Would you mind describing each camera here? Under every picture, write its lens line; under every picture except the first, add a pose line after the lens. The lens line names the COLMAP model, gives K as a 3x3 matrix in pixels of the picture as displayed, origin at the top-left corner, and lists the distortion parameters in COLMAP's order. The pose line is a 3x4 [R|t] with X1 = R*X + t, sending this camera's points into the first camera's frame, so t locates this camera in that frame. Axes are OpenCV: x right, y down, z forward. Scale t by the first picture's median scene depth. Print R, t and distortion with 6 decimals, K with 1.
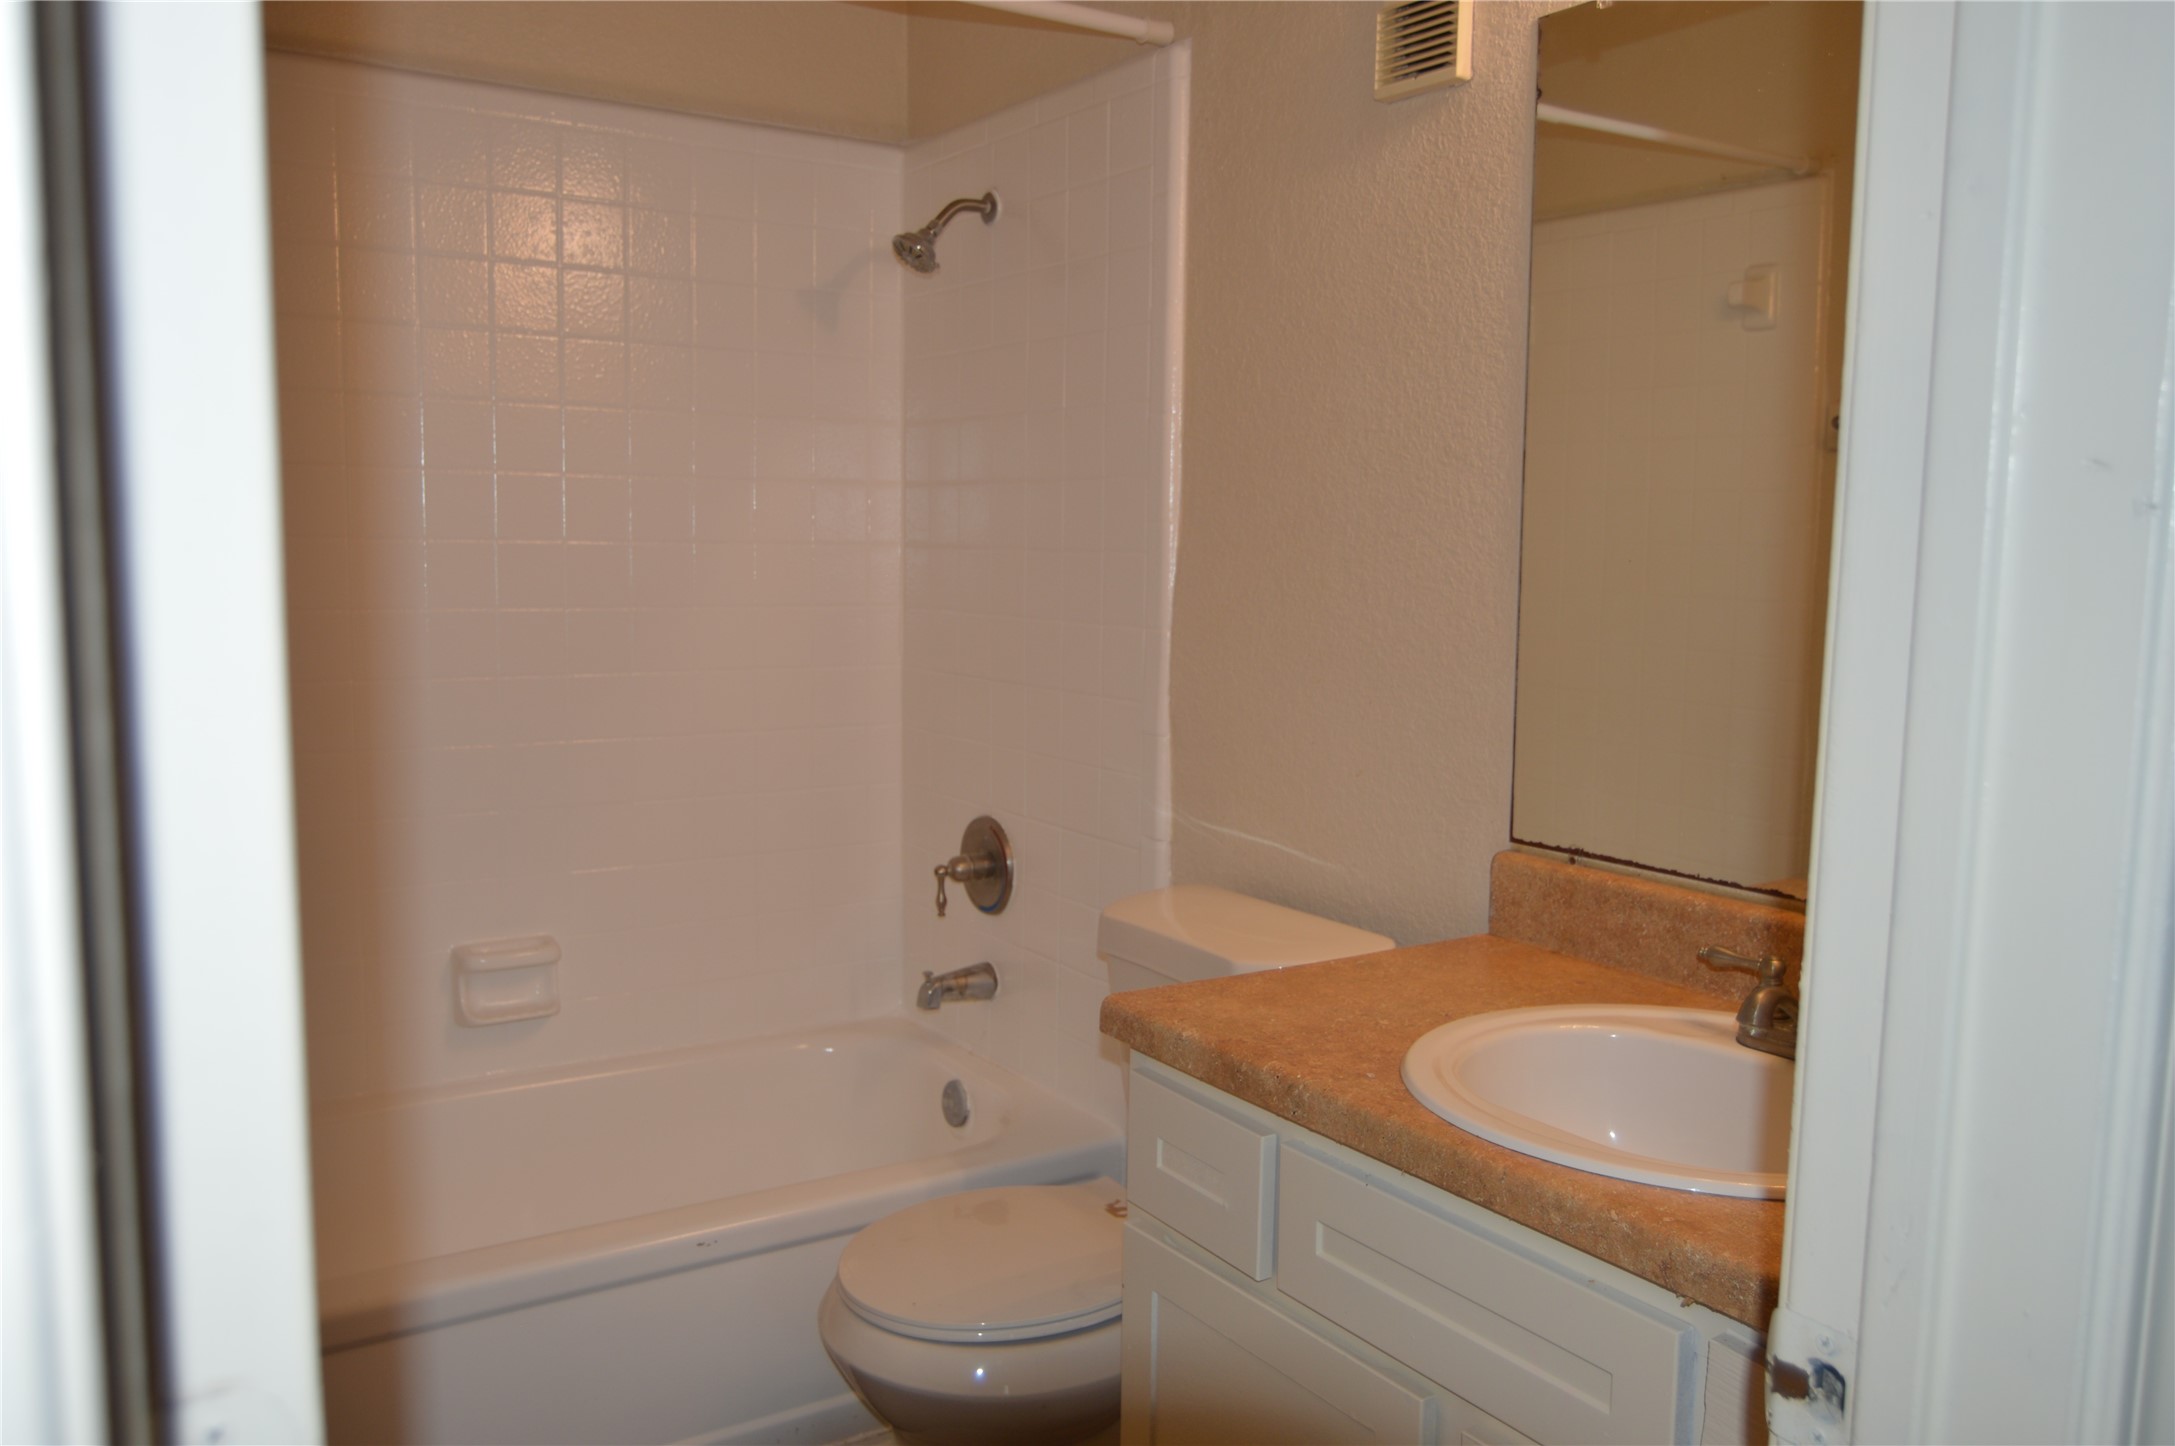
lens RADIAL K [[1673.9, 0, 1090.8], [0, 1673.9, 727.4], [0, 0, 1]] dist [-0.052278, -0.002251]
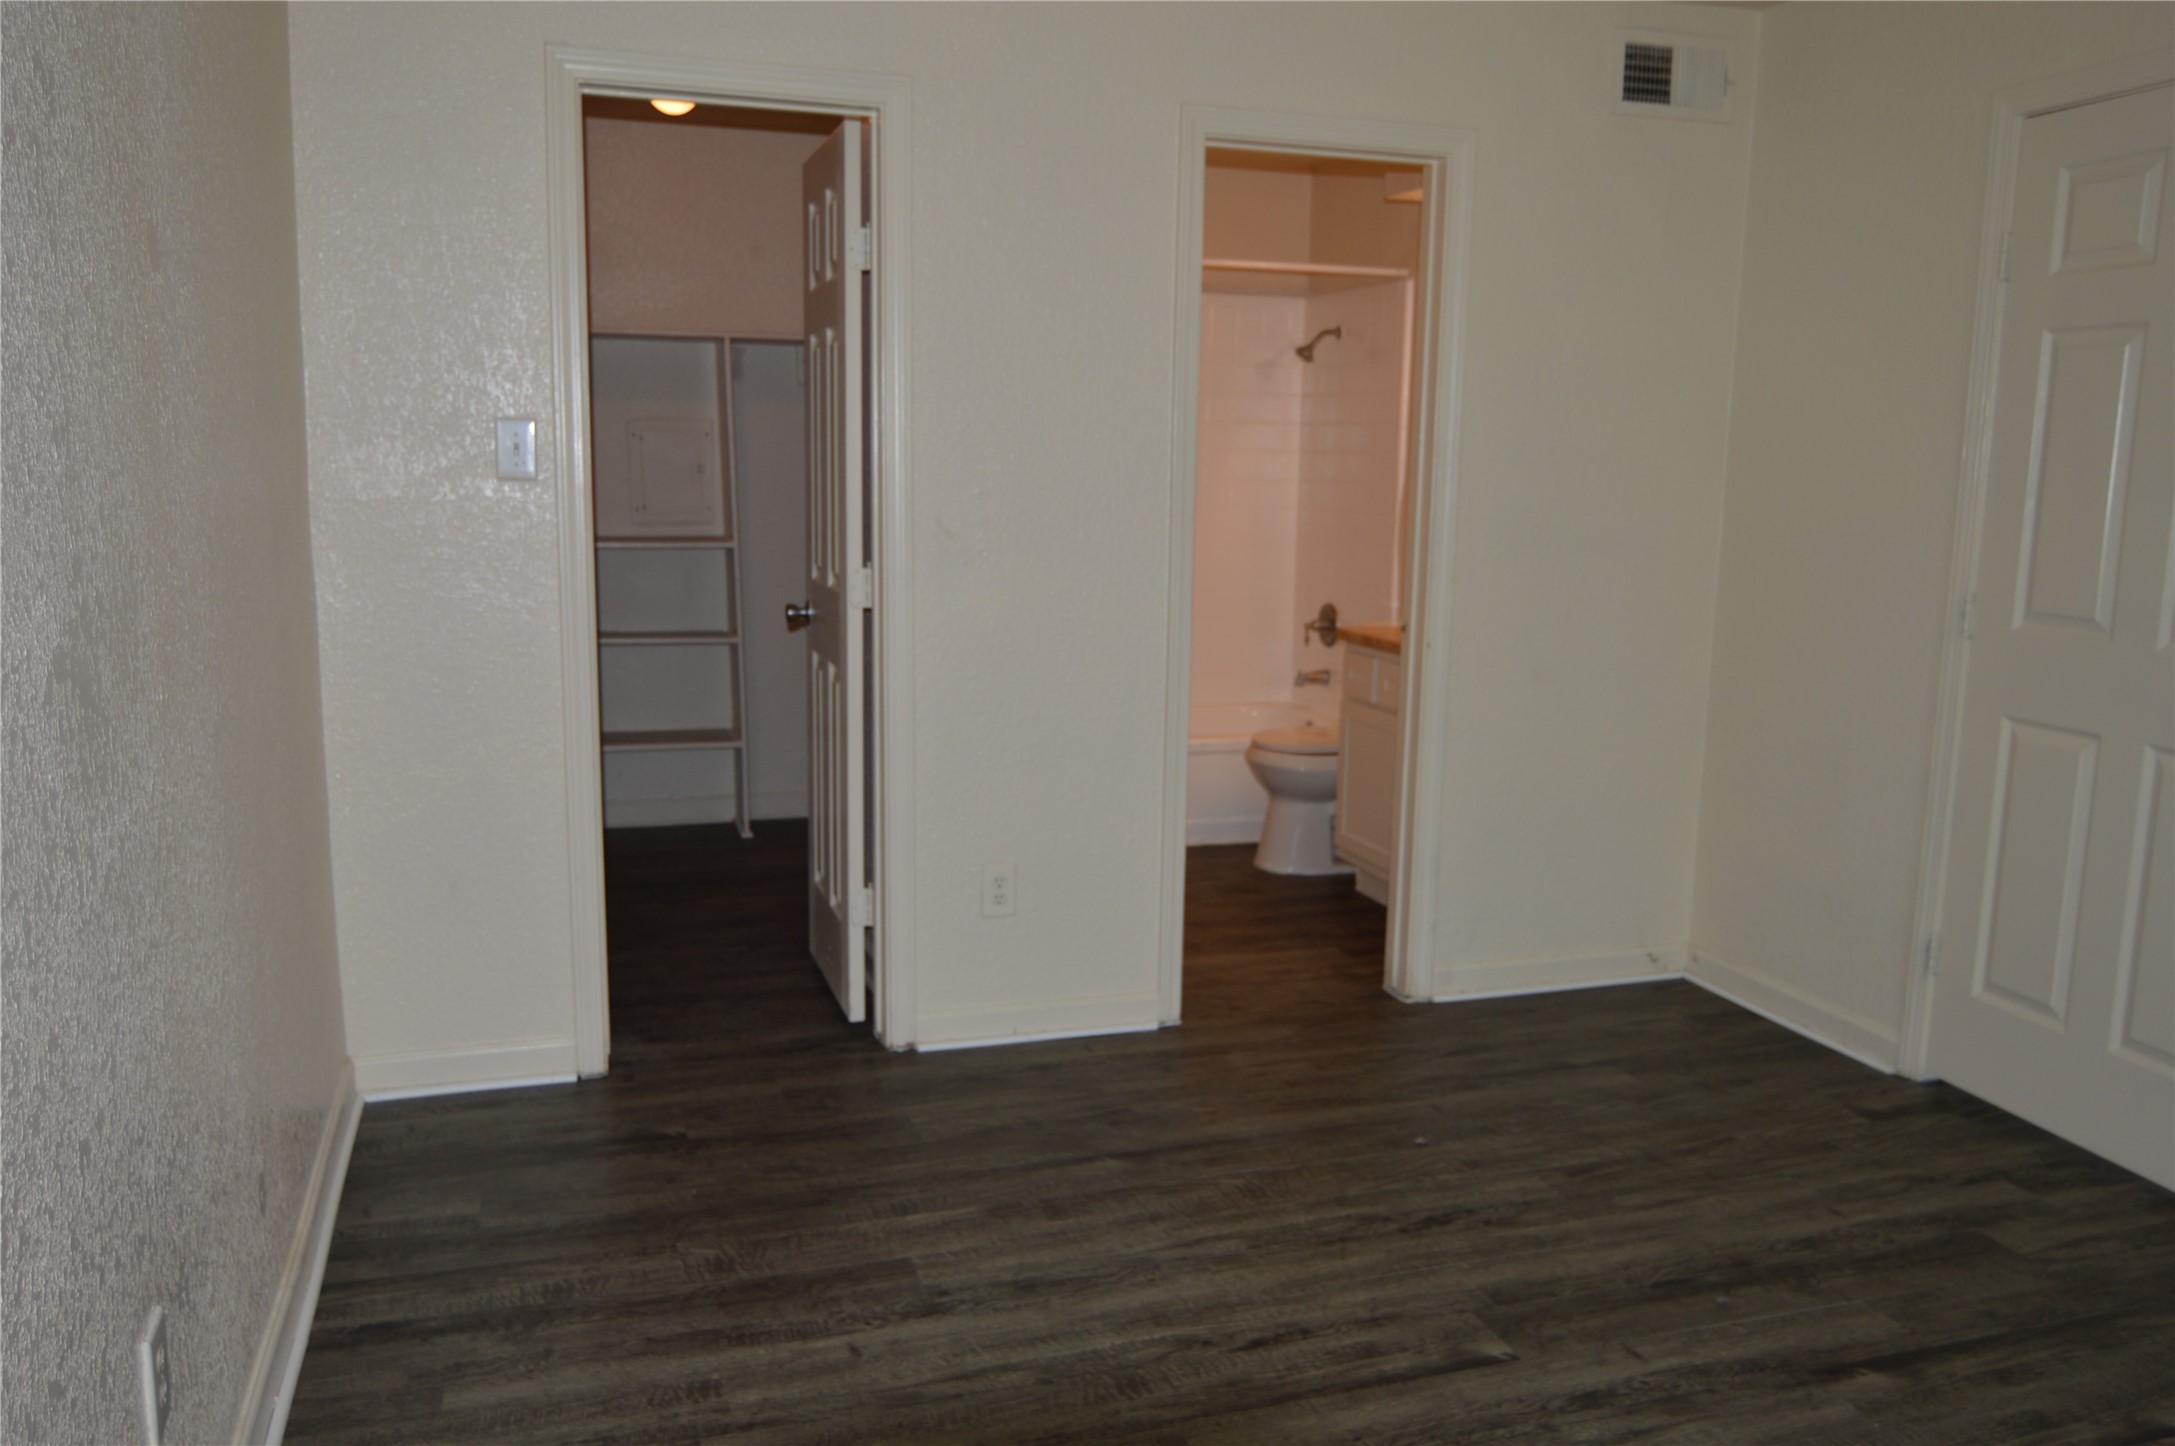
lens RADIAL K [[1673.9, 0, 1089.5], [0, 1673.9, 744.0], [0, 0, 1]] dist [-0.052278, -0.002251]
pose [[0.968045, 0.048055, -0.246129, 0.186353], [-0.038039, 0.998249, 0.045290, 0.154586], [0.247874, -0.034480, 0.968178, -1.246372]]
